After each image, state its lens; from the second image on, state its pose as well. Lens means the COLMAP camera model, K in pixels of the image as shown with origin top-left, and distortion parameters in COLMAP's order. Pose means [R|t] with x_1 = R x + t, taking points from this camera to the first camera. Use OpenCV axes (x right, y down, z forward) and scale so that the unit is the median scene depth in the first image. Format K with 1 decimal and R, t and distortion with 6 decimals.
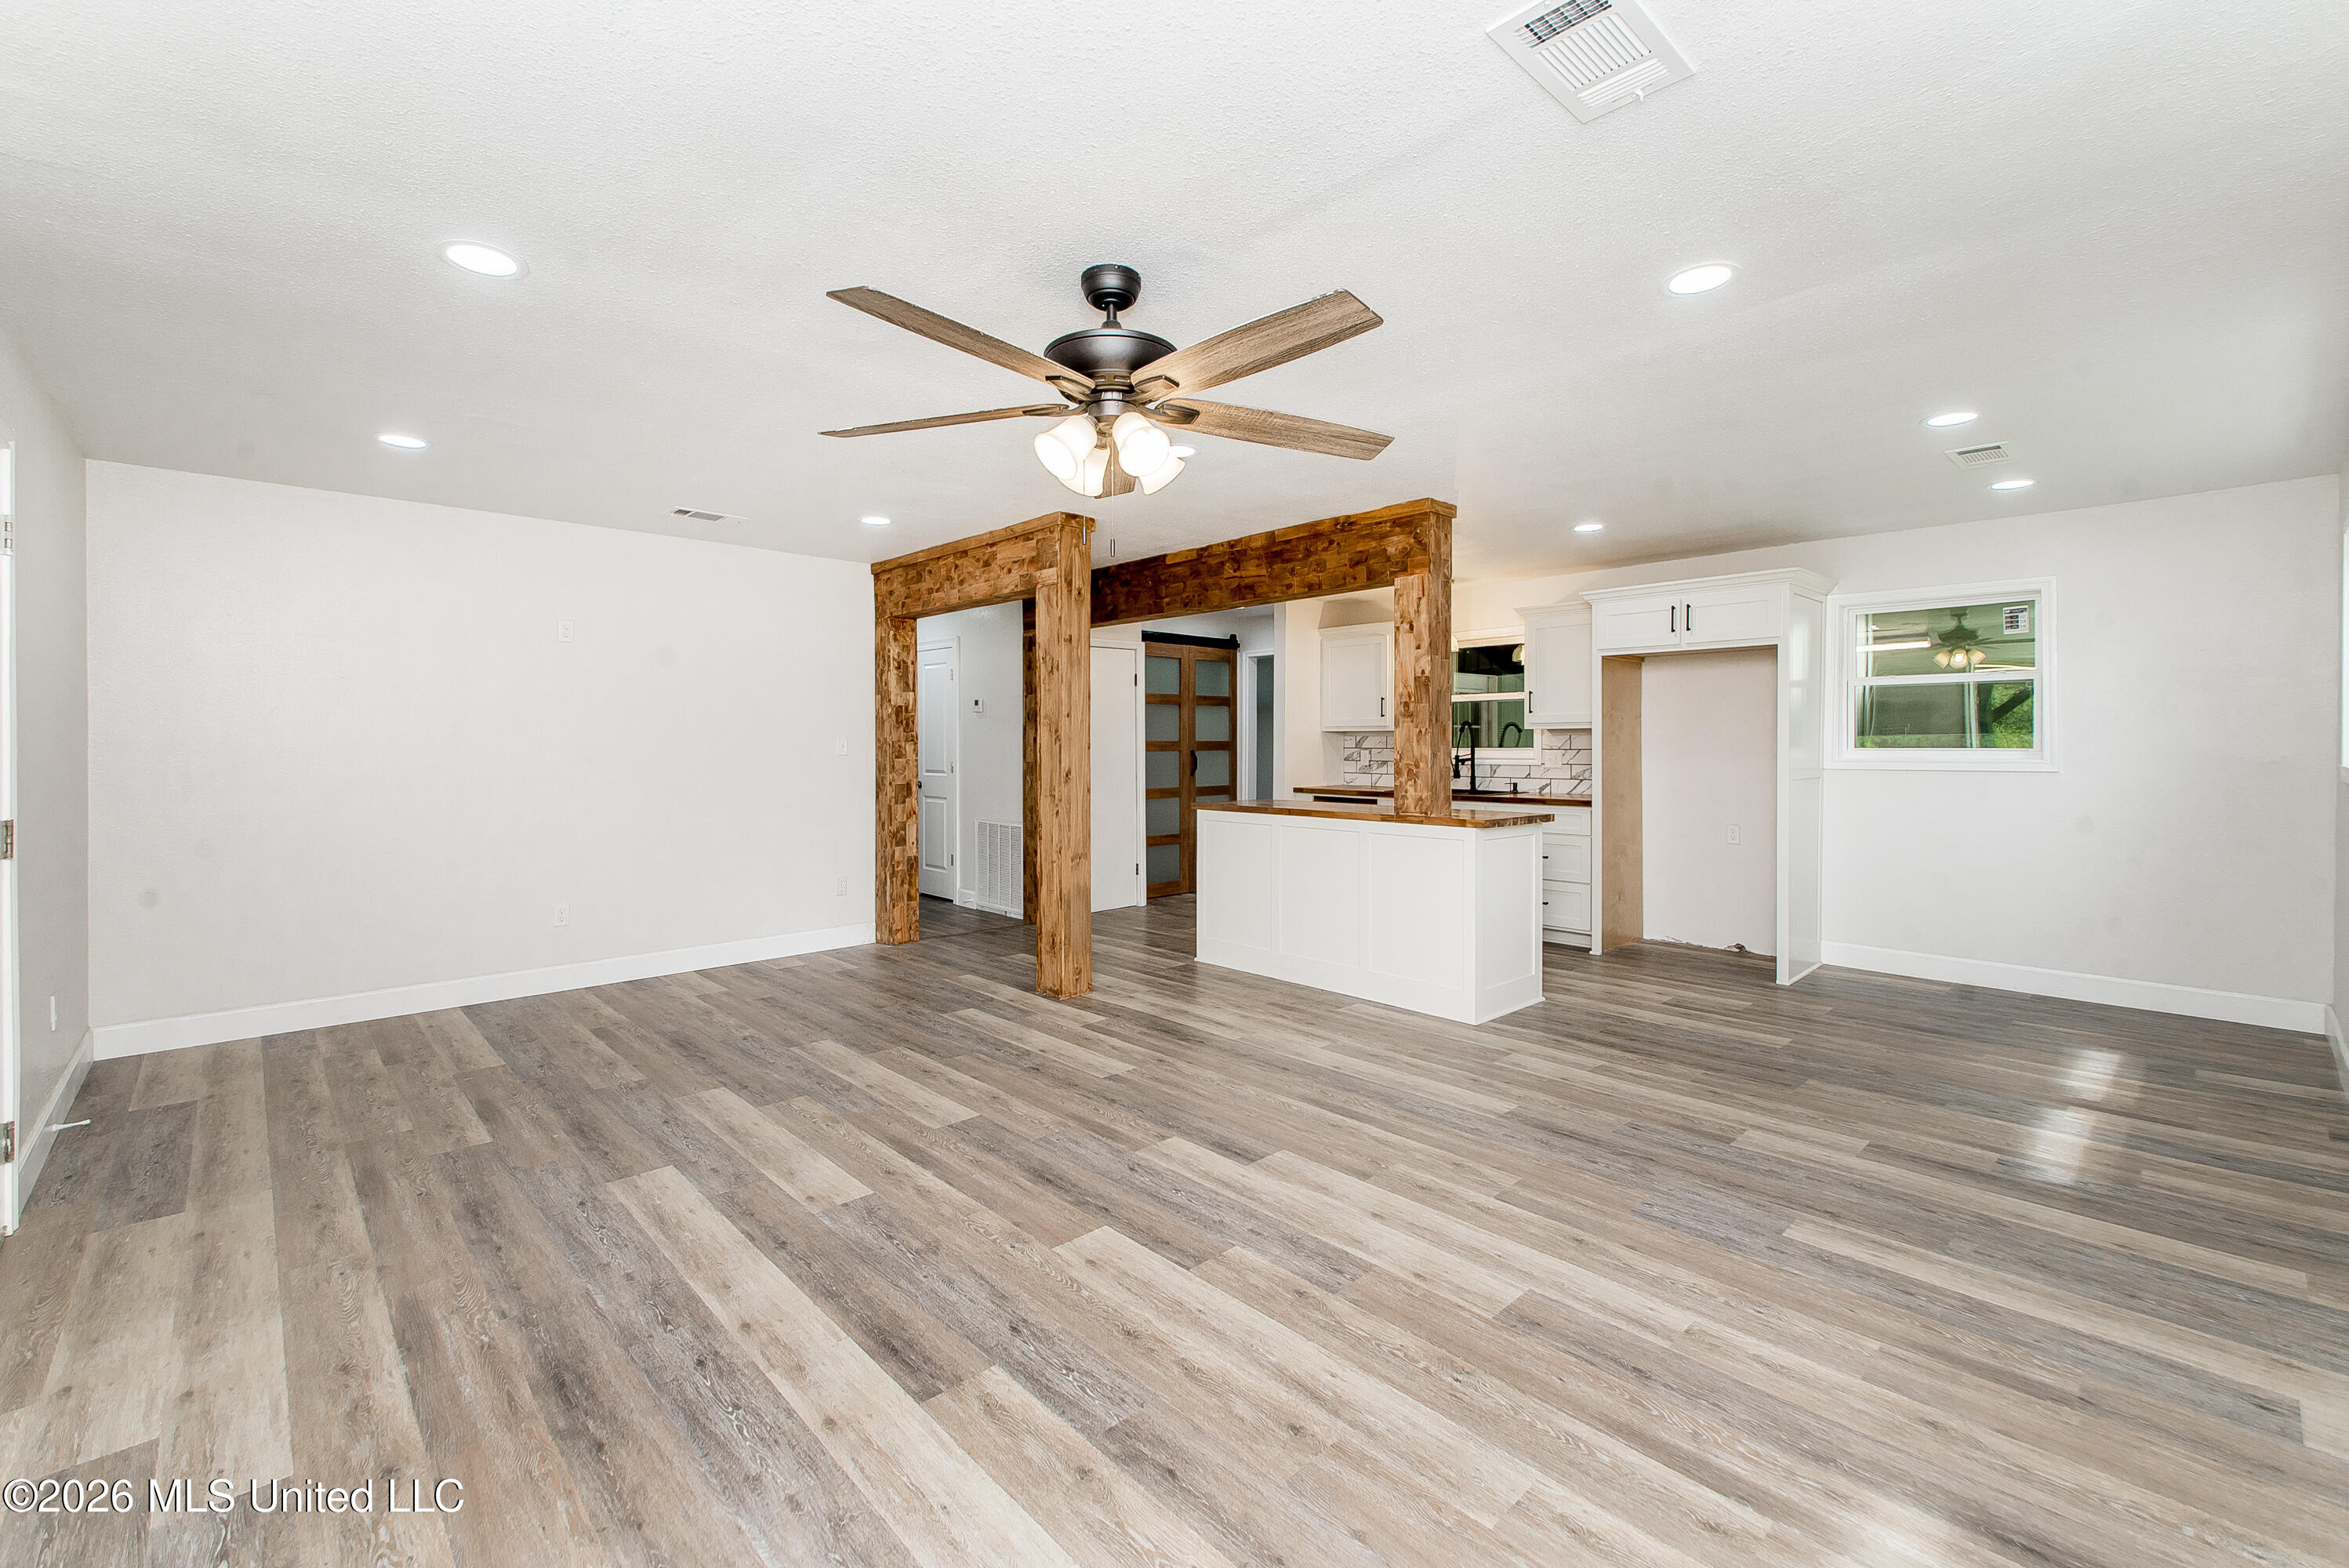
lens RADIAL K [[971.4, 0, 1180.2], [0, 971.4, 748.9], [0, 0, 1]] dist [0.022428, -0.012989]
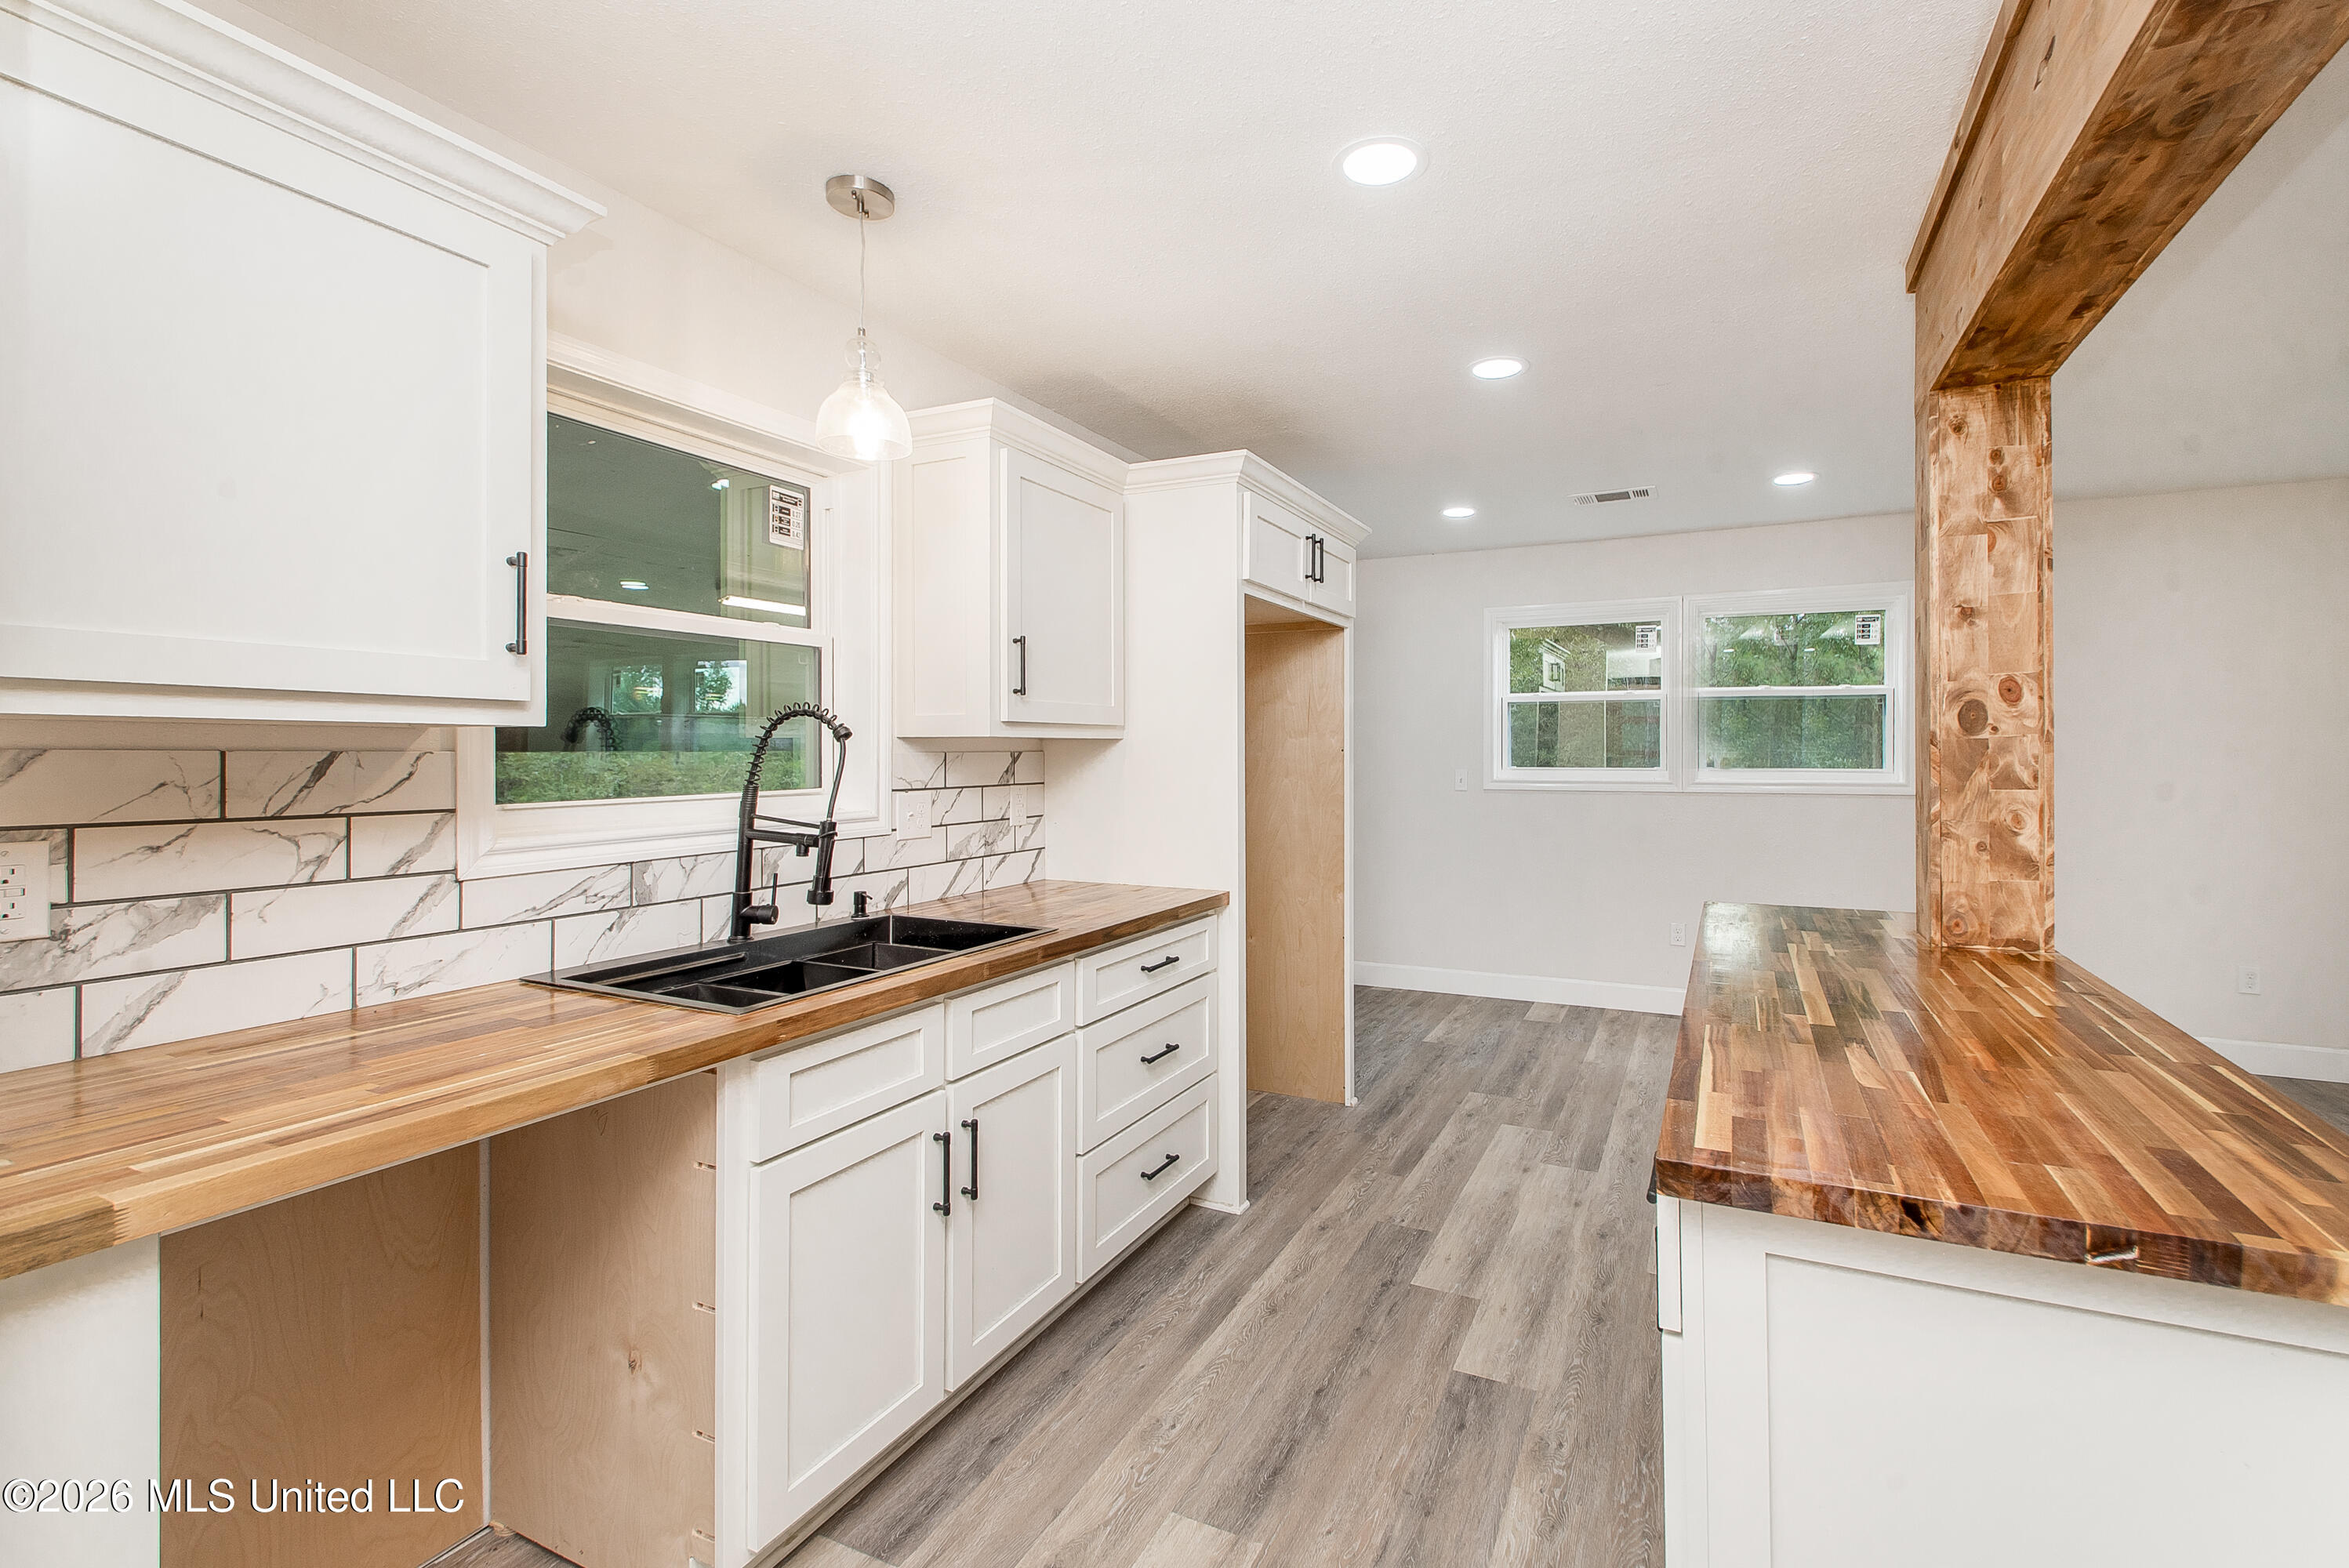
lens RADIAL K [[1008.5, 0, 1251.0], [0, 1008.5, 742.8], [0, 0, 1]] dist [0.020840, -0.012292]
pose [[-0.364101, 0.011255, 0.931292, -0.091265], [0.006967, 0.999932, -0.009361, -0.032638], [-0.931333, 0.003080, -0.364154, 2.442065]]
